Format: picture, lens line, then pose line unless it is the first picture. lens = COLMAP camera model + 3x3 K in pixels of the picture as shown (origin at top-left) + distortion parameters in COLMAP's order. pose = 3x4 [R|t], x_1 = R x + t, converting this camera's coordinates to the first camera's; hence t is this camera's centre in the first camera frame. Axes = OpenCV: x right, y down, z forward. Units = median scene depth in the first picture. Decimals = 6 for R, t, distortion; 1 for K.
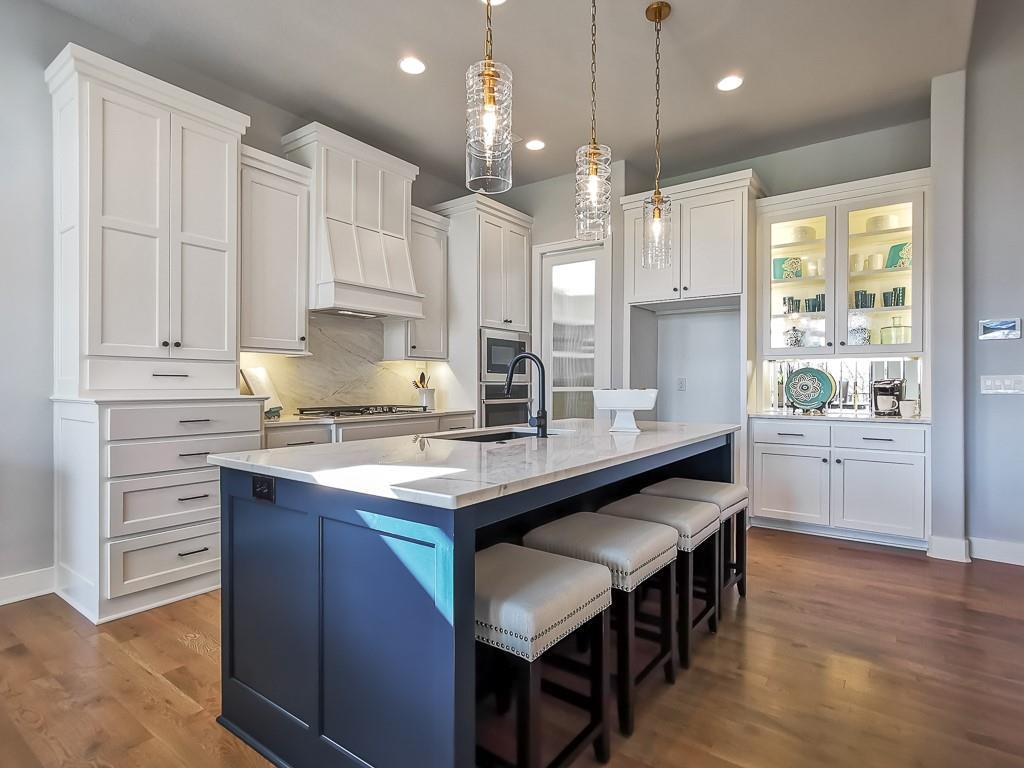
lens RADIAL K [[543.3, 0, 517.8], [0, 543.3, 383.2], [0, 0, 1]] dist [0.003324, 0.004024]
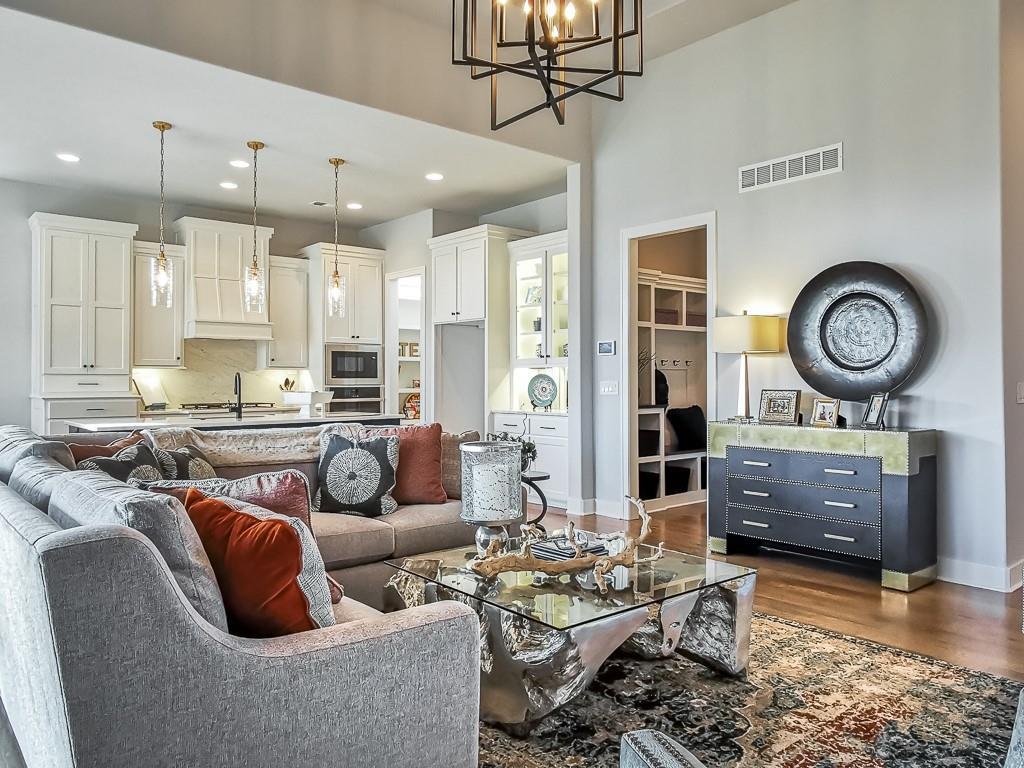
lens RADIAL K [[757.6, 0, 507.3], [0, 757.6, 375.7], [0, 0, 1]] dist [0.027172, 0.002099]
pose [[0.968656, -0.002743, -0.248390, 0.956380], [0.001962, 0.999992, -0.003389, -0.022001], [0.248398, 0.002795, 0.968654, -0.784286]]
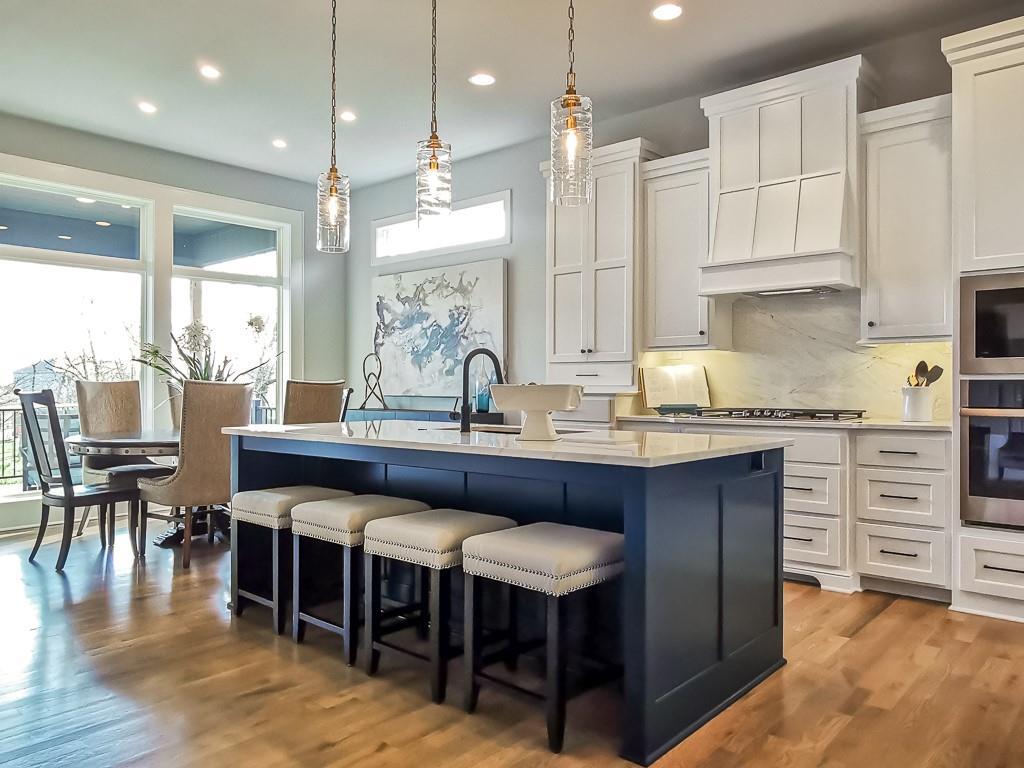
lens RADIAL K [[757.6, 0, 515.0], [0, 757.6, 383.4], [0, 0, 1]] dist [0.027172, 0.002099]
pose [[-0.098299, -0.003233, -0.995152, 0.868228], [0.004675, 0.999982, -0.003710, 0.007870], [0.995146, -0.005017, -0.098282, 0.742615]]
